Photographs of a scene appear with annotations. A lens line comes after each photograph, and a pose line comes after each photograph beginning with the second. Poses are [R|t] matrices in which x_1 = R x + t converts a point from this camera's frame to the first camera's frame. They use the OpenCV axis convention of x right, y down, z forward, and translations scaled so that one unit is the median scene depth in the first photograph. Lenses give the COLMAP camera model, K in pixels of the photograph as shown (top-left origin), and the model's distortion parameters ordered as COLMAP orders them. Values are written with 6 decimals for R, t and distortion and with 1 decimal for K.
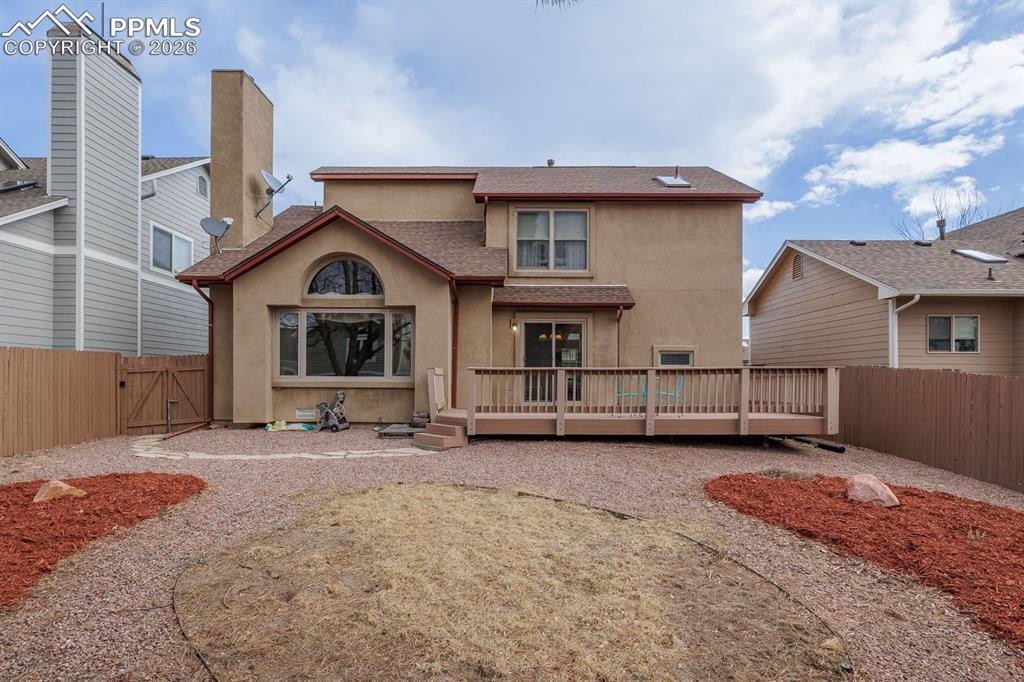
lens RADIAL K [[549.2, 0, 511.2], [0, 549.2, 380.0], [0, 0, 1]] dist [-0.003684, 0.000209]
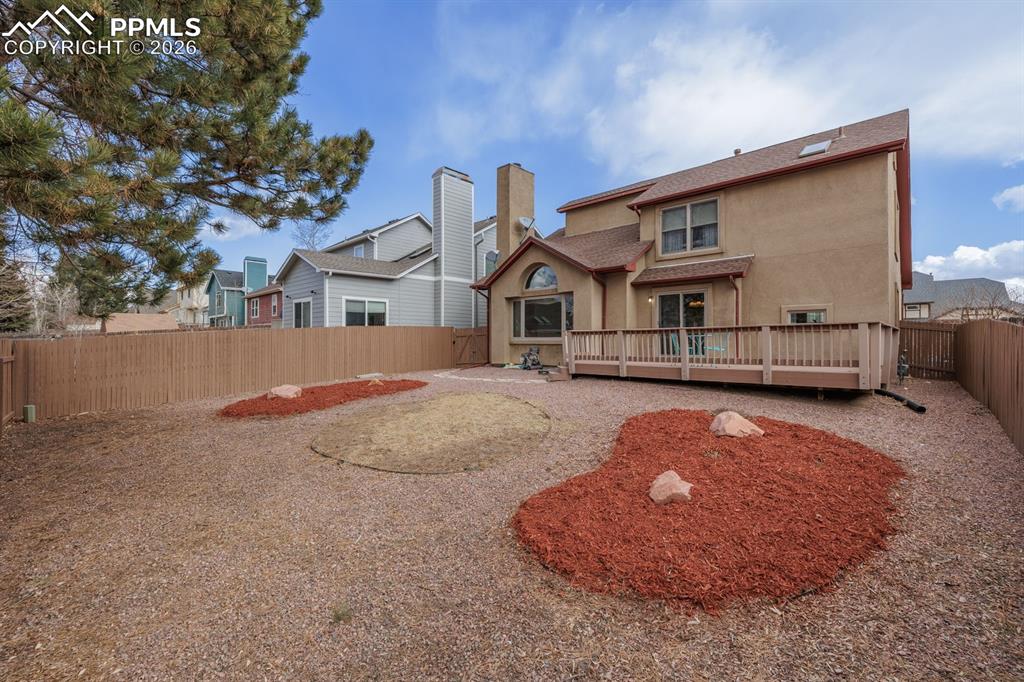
lens RADIAL K [[434.4, 0, 512.0], [0, 434.4, 341.0], [0, 0, 1]] dist [-0.000152, 0.000096]
pose [[0.736186, -0.007958, -0.676732, 0.478647], [0.012946, 0.999913, 0.002325, 0.000645], [0.676655, -0.010473, 0.736225, -0.023647]]
